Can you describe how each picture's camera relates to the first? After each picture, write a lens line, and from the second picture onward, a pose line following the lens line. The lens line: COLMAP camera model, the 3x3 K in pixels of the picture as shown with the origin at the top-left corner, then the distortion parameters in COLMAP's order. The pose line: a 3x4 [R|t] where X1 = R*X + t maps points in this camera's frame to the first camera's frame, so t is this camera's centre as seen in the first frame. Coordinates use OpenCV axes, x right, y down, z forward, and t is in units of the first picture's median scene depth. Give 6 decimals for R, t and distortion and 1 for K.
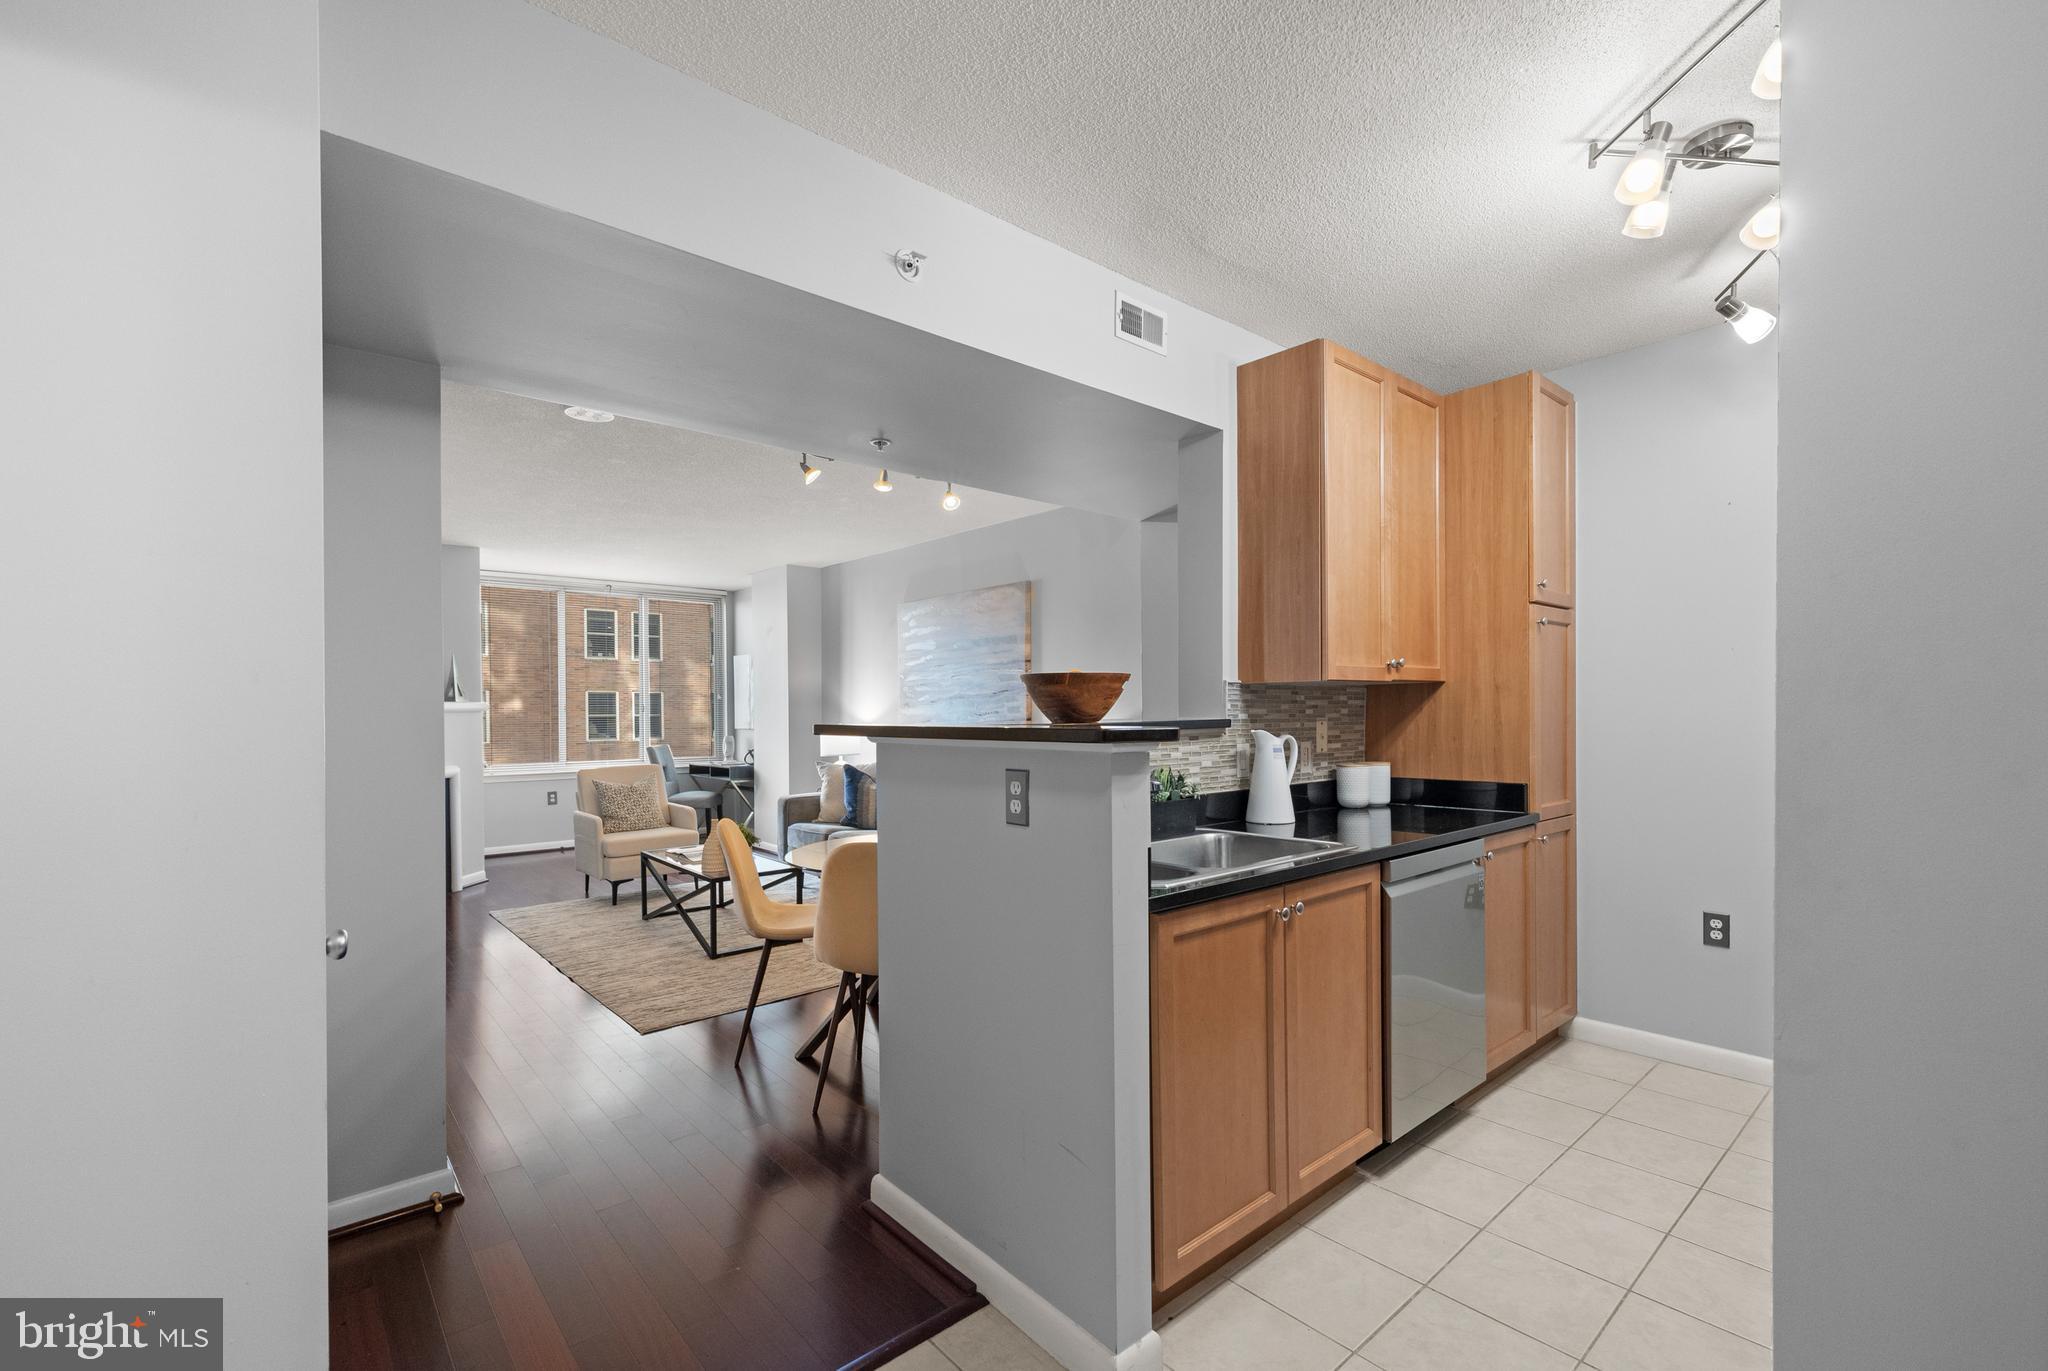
lens RADIAL K [[881.8, 0, 1027.9], [0, 881.8, 719.4], [0, 0, 1]] dist [0.002844, -0.000092]
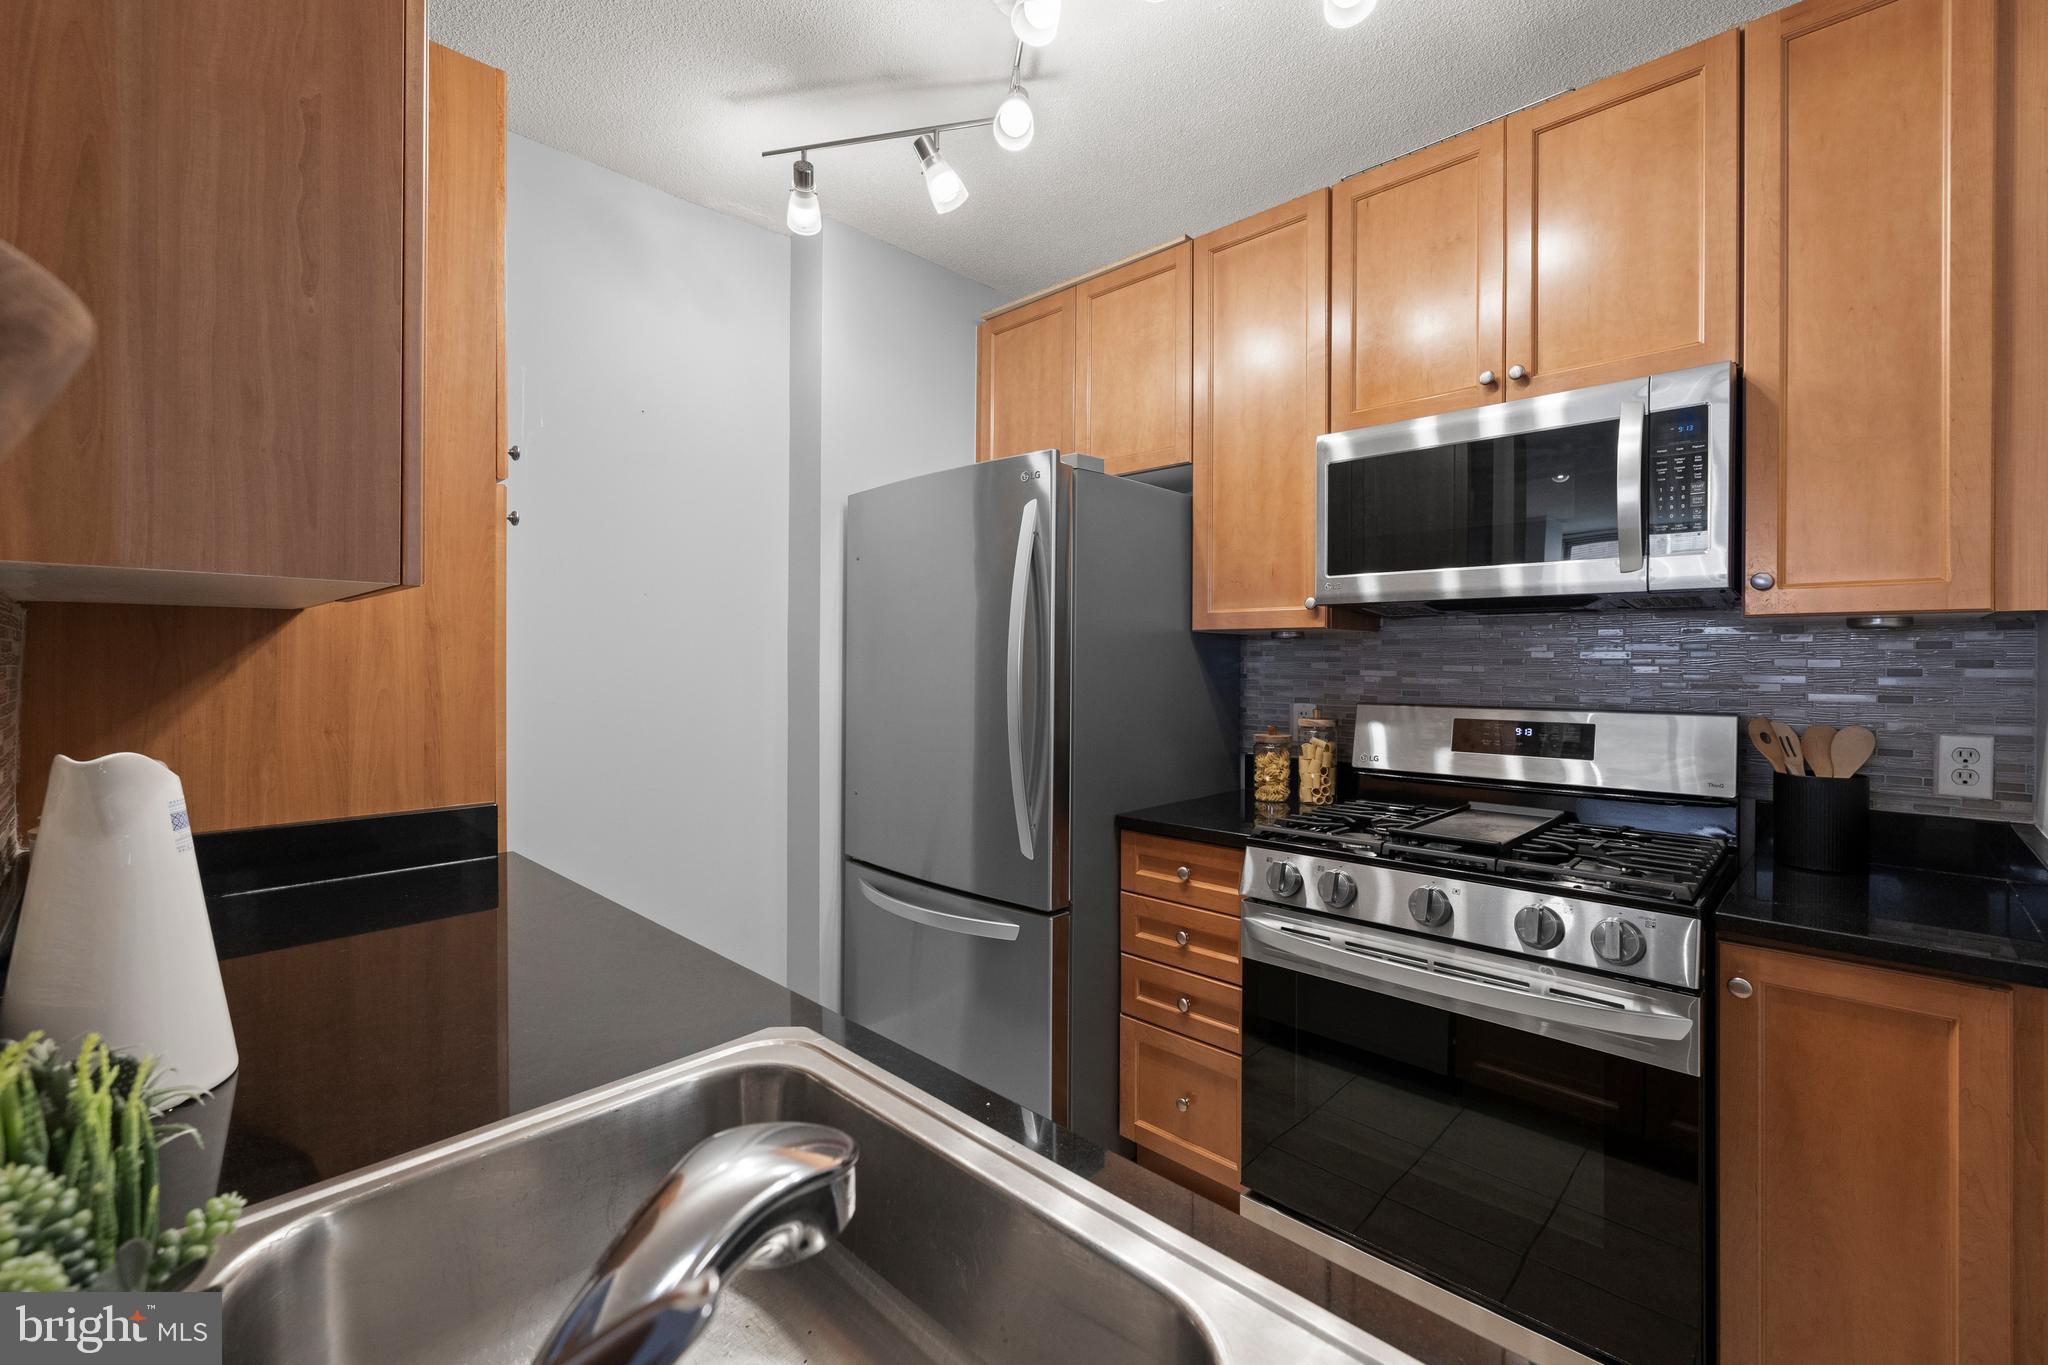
lens RADIAL K [[864.5, 0, 1023.5], [0, 864.5, 663.5], [0, 0, 1]] dist [-0.001384, 0.000261]
pose [[-0.089634, 0.007275, 0.995948, -0.009201], [0.005308, 0.999963, -0.006827, -0.009979], [-0.995961, 0.004674, -0.089669, 0.721220]]
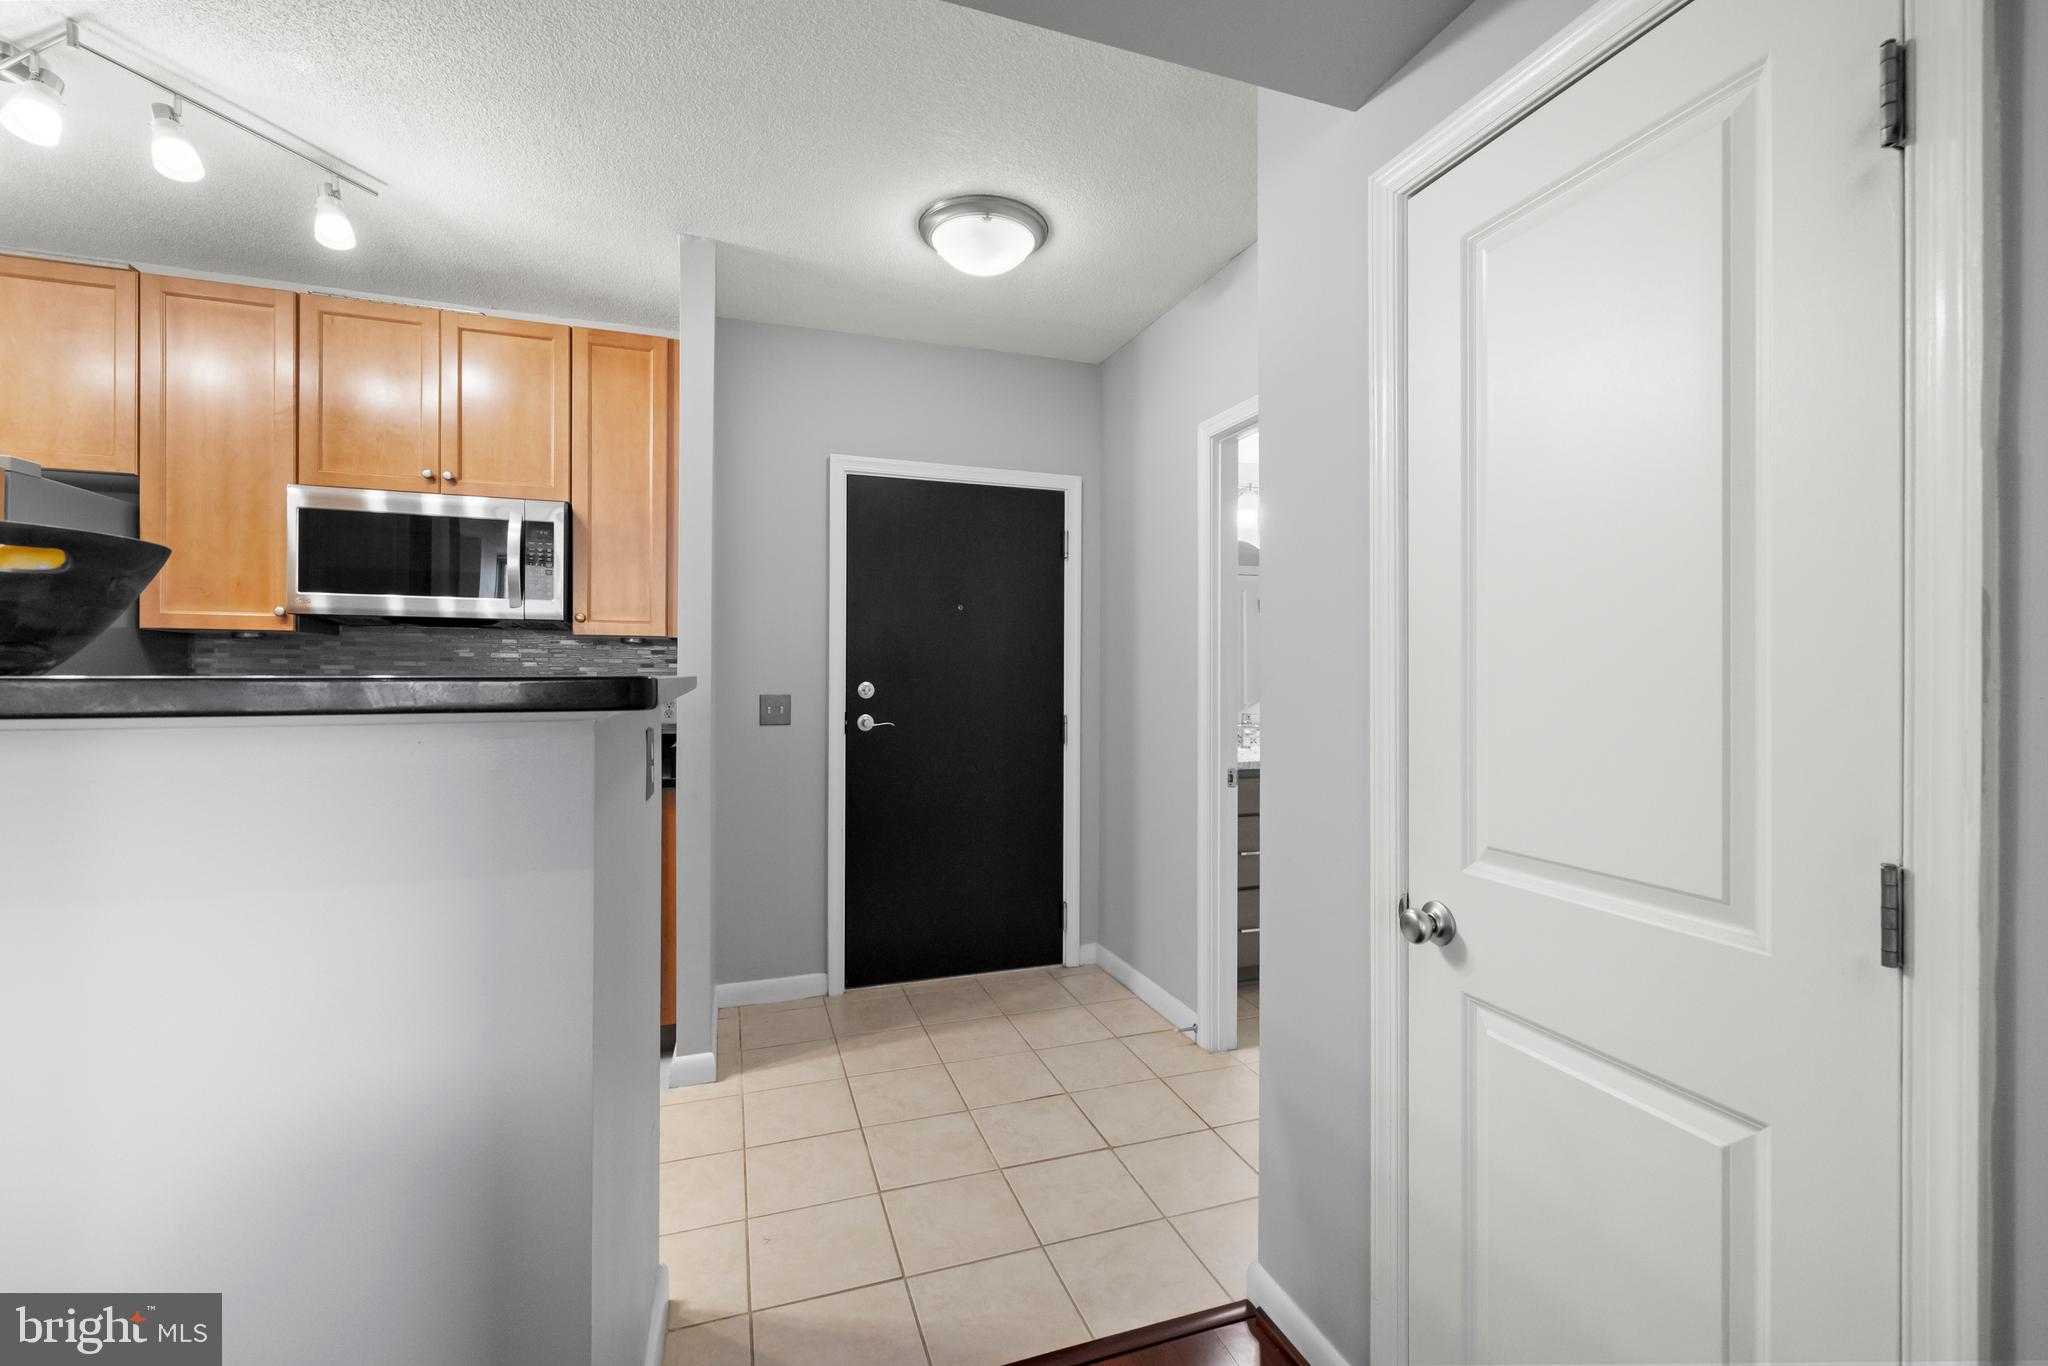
lens RADIAL K [[868.0, 0, 1035.4], [0, 868.0, 676.2], [0, 0, 1]] dist [-0.000081, -0.000404]
pose [[-0.931724, 0.005244, 0.363129, -0.382718], [0.008379, 0.999940, 0.007061, 0.004834], [-0.363071, 0.009622, -0.931712, 0.976406]]
